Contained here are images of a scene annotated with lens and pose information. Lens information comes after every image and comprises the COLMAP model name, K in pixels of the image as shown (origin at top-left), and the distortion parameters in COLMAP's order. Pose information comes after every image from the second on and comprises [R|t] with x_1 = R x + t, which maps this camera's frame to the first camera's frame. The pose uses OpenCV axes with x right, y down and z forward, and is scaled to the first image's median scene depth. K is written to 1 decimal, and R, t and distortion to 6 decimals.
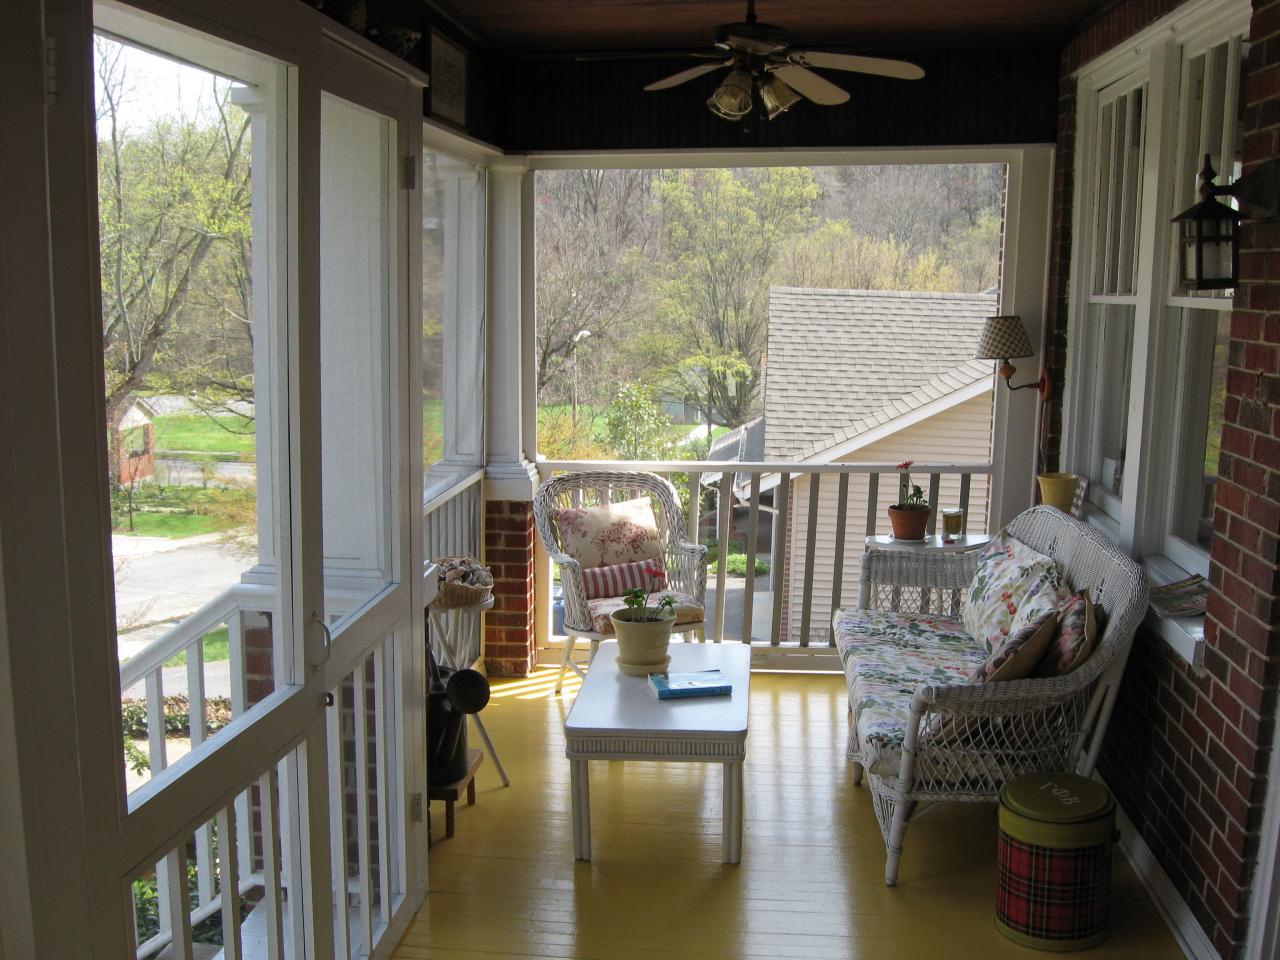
lens RADIAL K [[1330.0, 0, 648.5], [0, 1330.0, 487.7], [0, 0, 1]] dist [-0.118037, 0.000000]
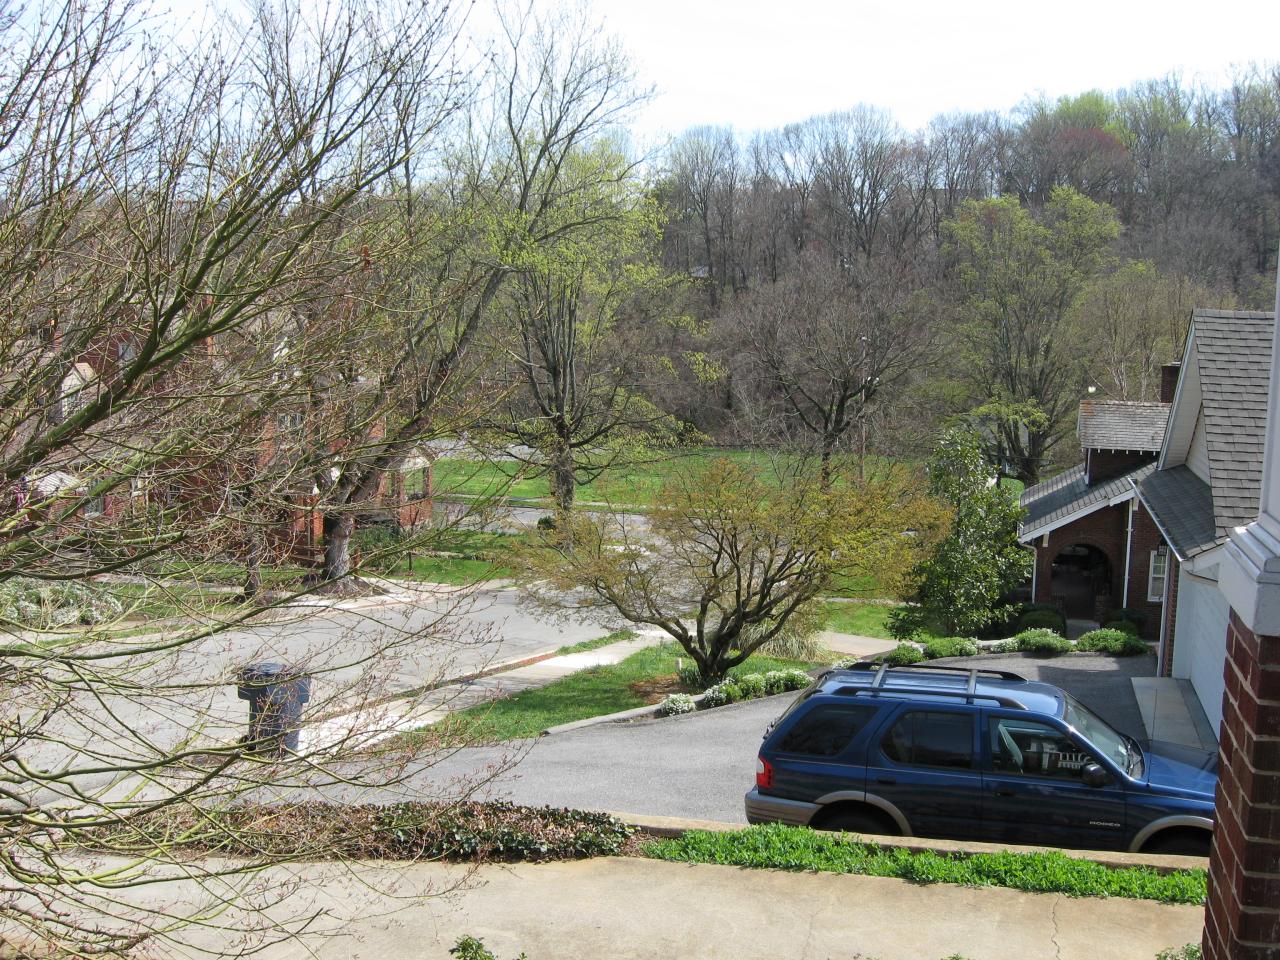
lens RADIAL K [[1330.0, 0, 641.8], [0, 1330.0, 479.9], [0, 0, 1]] dist [-0.118037, 0.000000]
pose [[0.980282, 0.014670, -0.197057, -0.275238], [-0.023109, 0.998909, -0.040590, -0.020099], [0.196247, 0.044343, 0.979551, 0.509904]]
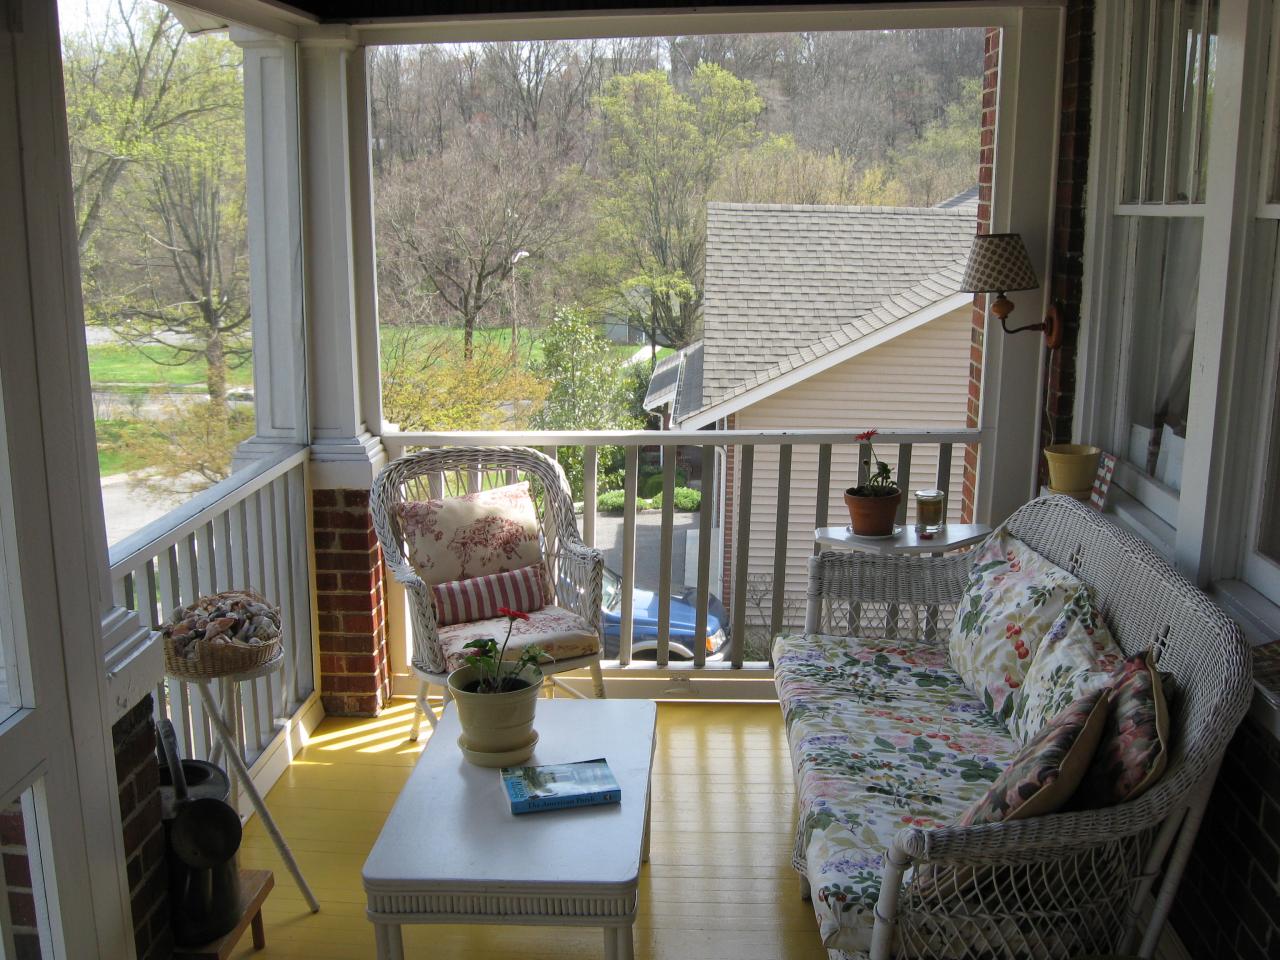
lens RADIAL K [[1330.0, 0, 644.8], [0, 1330.0, 483.1], [0, 0, 1]] dist [-0.118037, 0.000000]
pose [[0.999192, -0.019053, 0.035377, 0.039371], [0.017020, 0.998235, 0.056903, -0.033184], [-0.036399, -0.056255, 0.997753, 0.242622]]
